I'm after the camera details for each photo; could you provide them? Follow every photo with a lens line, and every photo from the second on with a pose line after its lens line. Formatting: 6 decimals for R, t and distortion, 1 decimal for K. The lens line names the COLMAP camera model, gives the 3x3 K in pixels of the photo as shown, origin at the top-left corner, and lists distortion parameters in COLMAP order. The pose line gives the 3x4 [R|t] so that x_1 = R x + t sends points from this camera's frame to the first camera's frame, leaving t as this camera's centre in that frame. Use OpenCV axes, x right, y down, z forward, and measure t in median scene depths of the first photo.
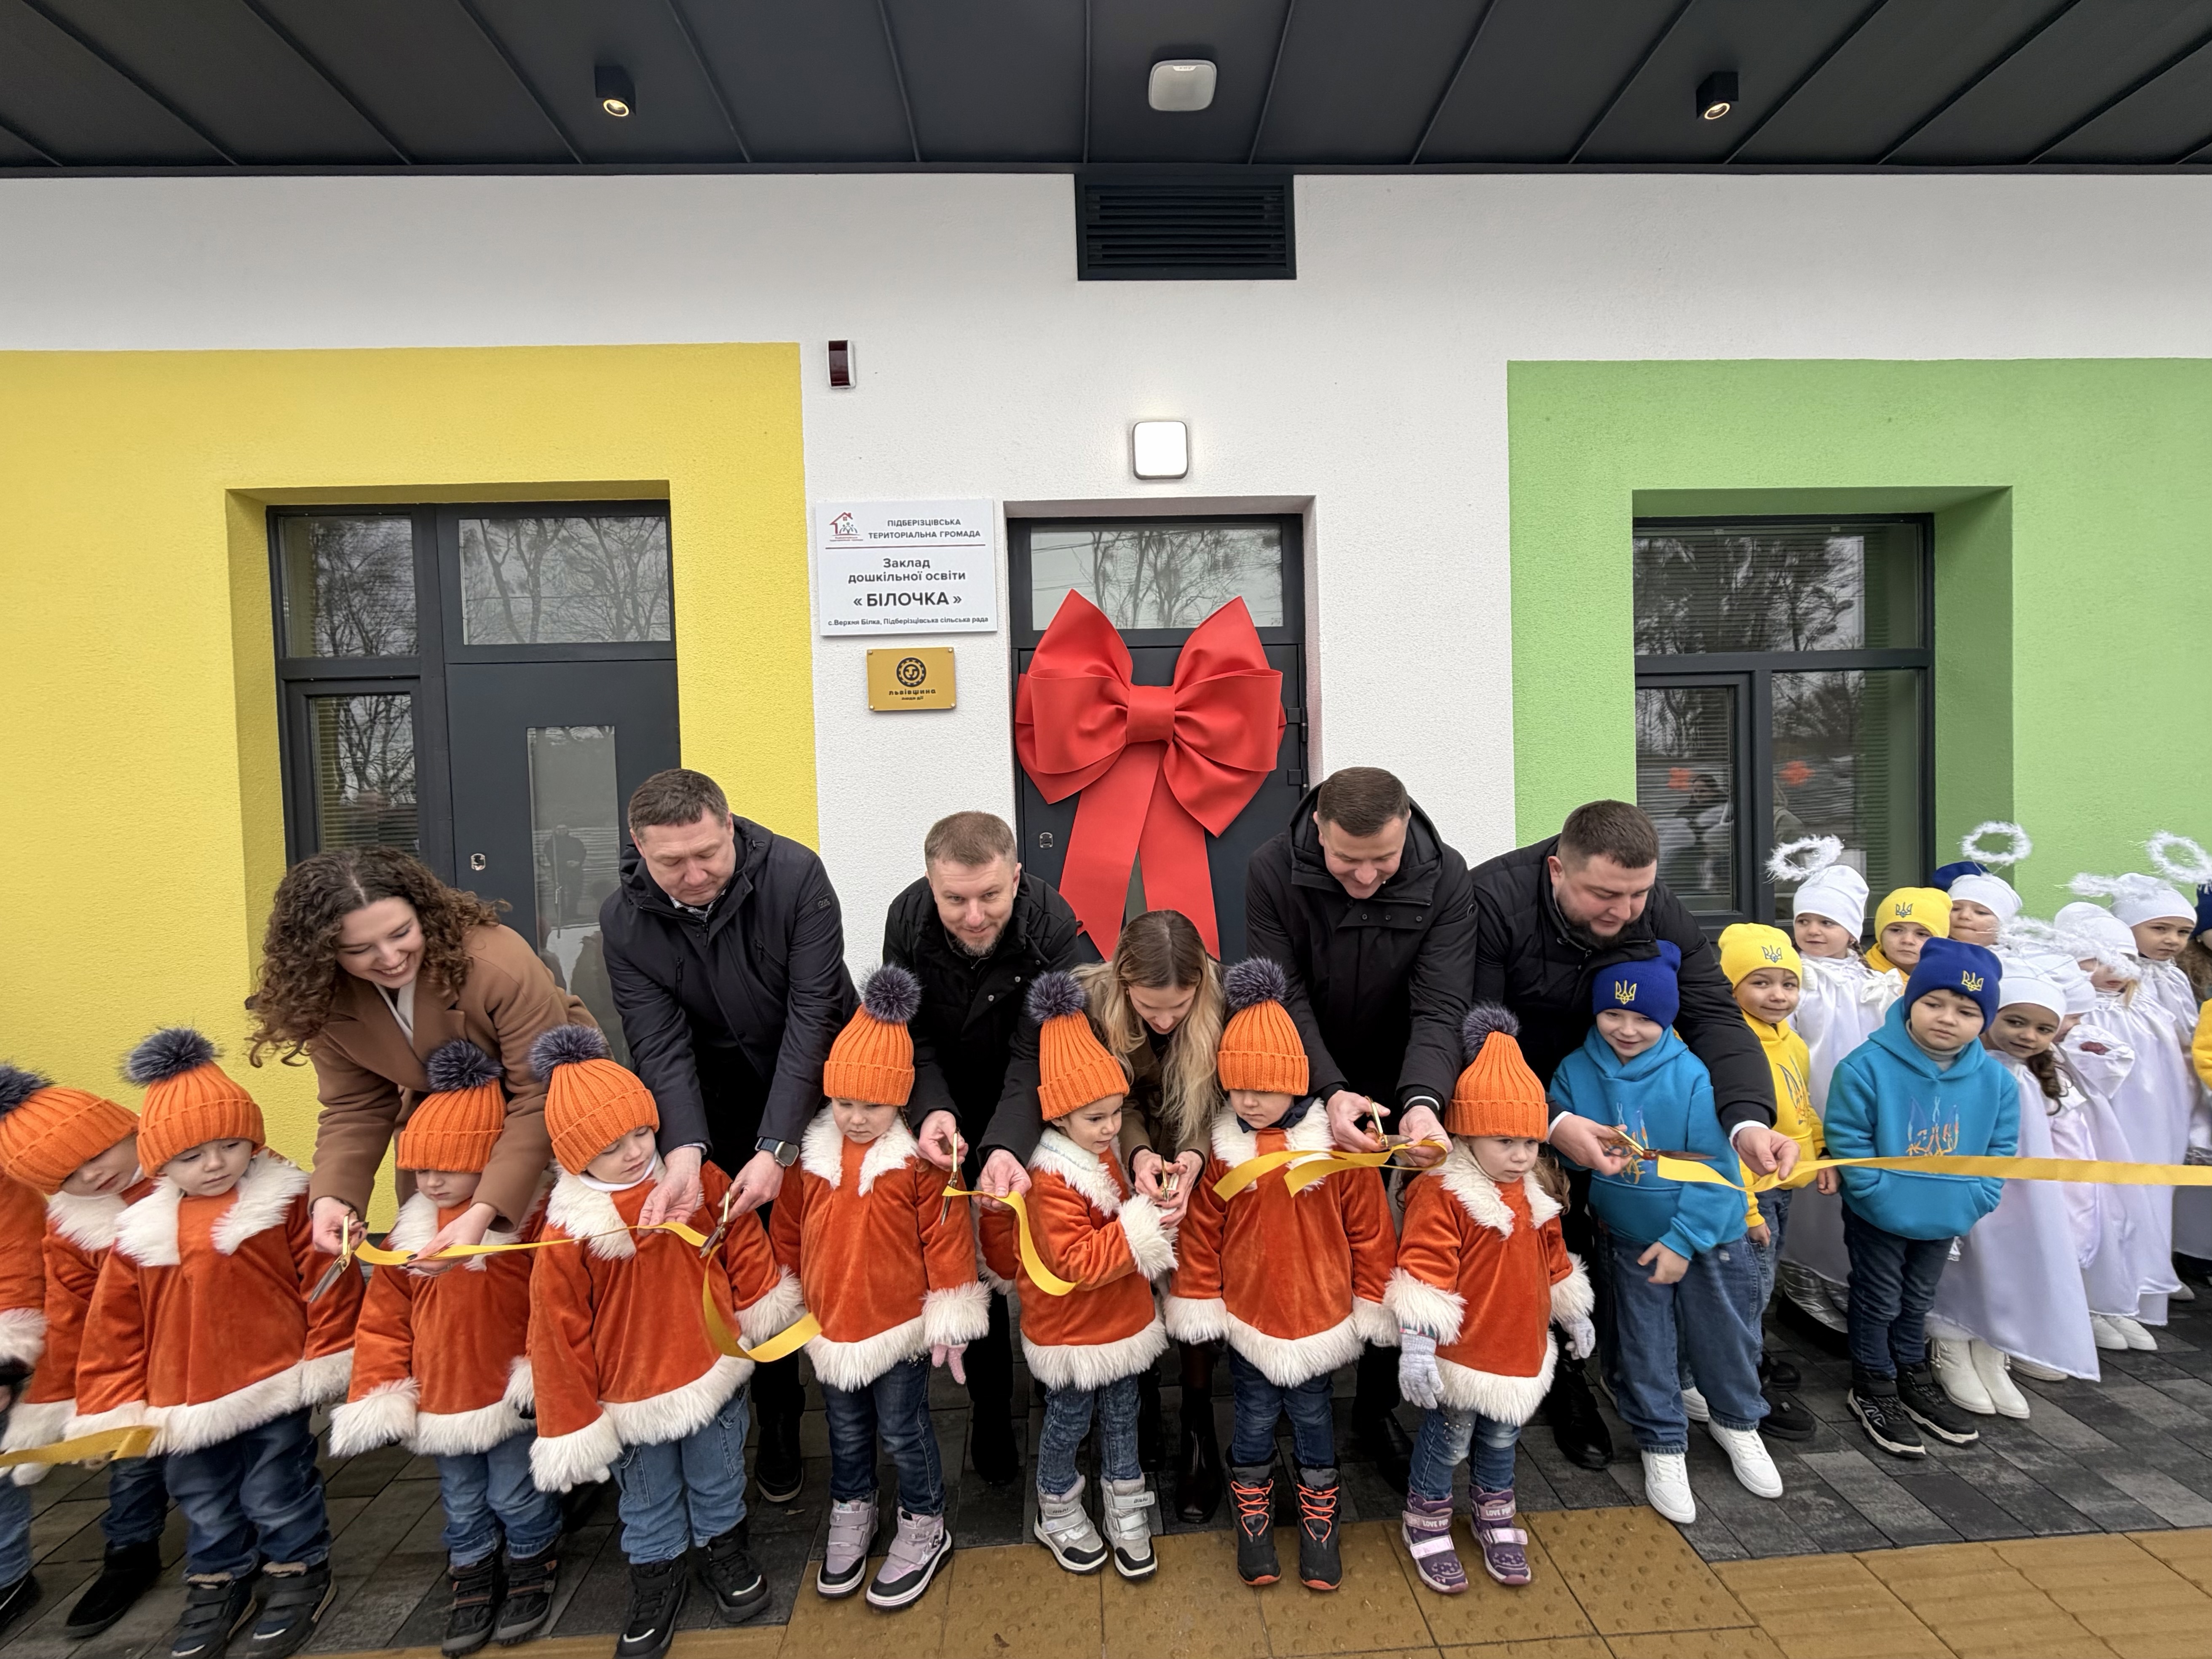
lens RADIAL K [[887.5, 0, 1110.7], [0, 887.5, 829.4], [0, 0, 1]] dist [-0.000631, -0.000029]
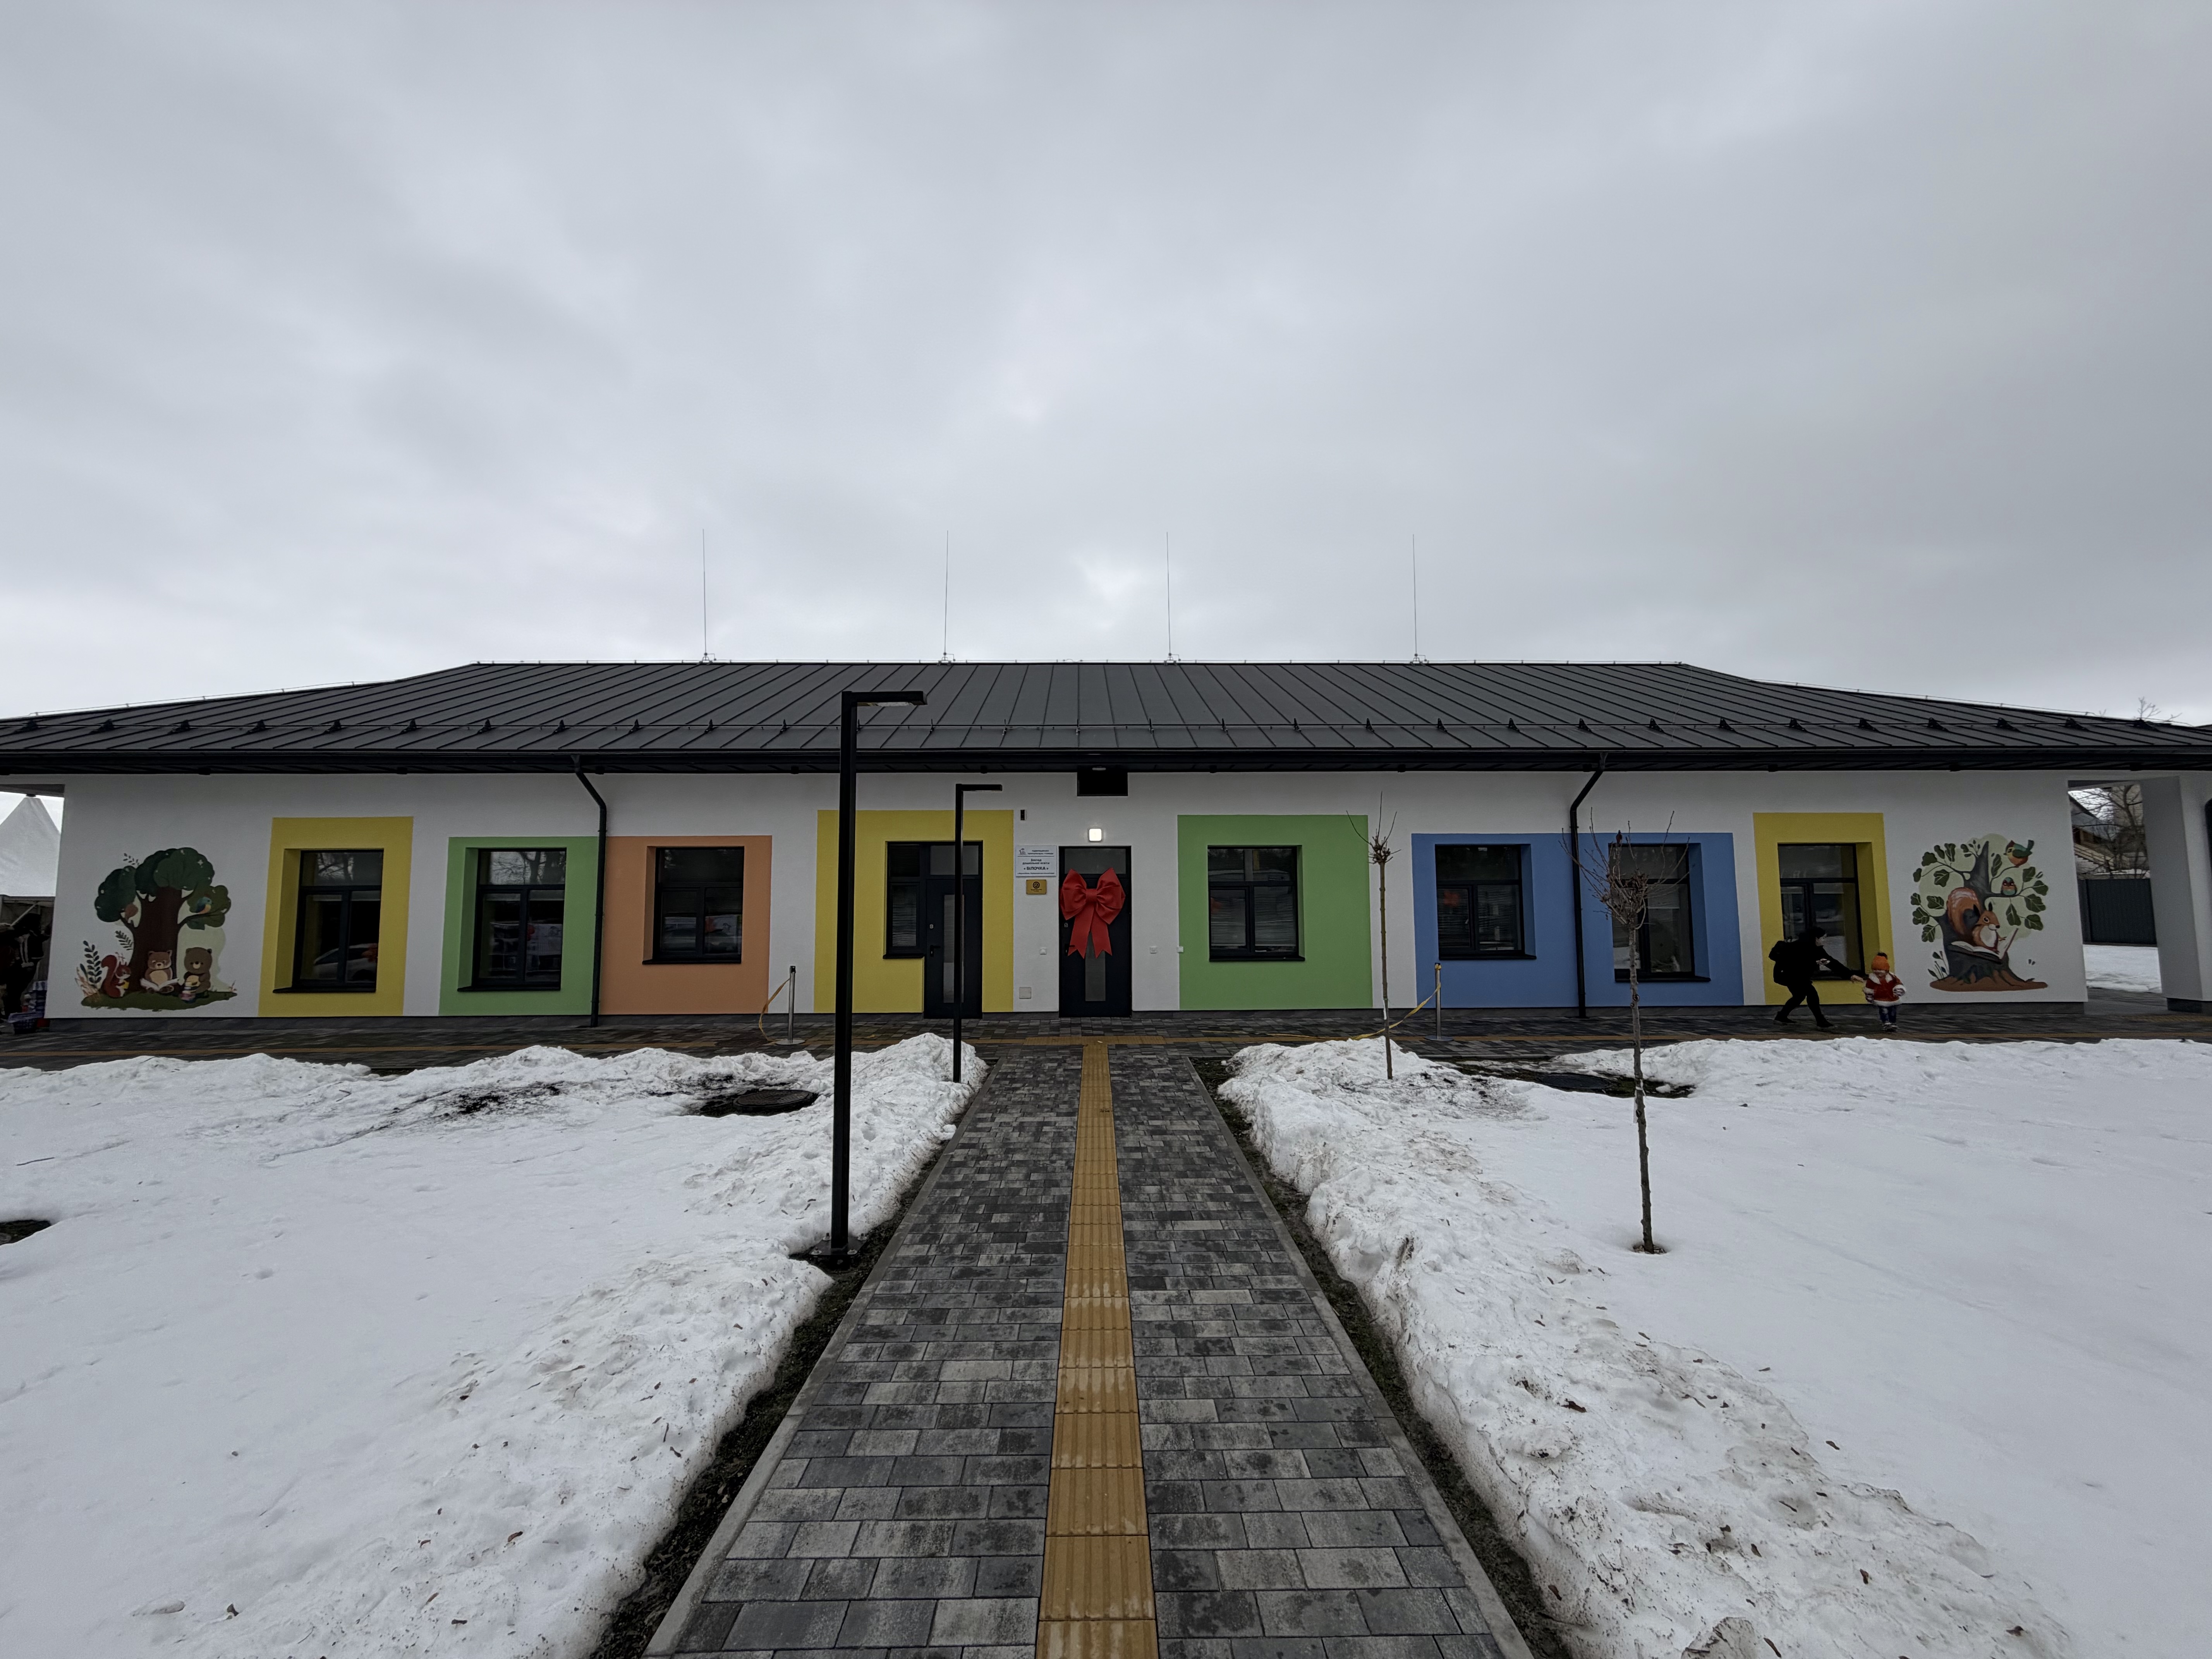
lens RADIAL K [[887.6, 0, 1109.4], [0, 887.6, 834.6], [0, 0, 1]] dist [-0.000631, -0.000029]
pose [[0.999422, 0.019188, -0.028078, 0.247259], [-0.022356, 0.992850, -0.117258, 0.079550], [0.025628, 0.117818, 0.992704, -3.318007]]
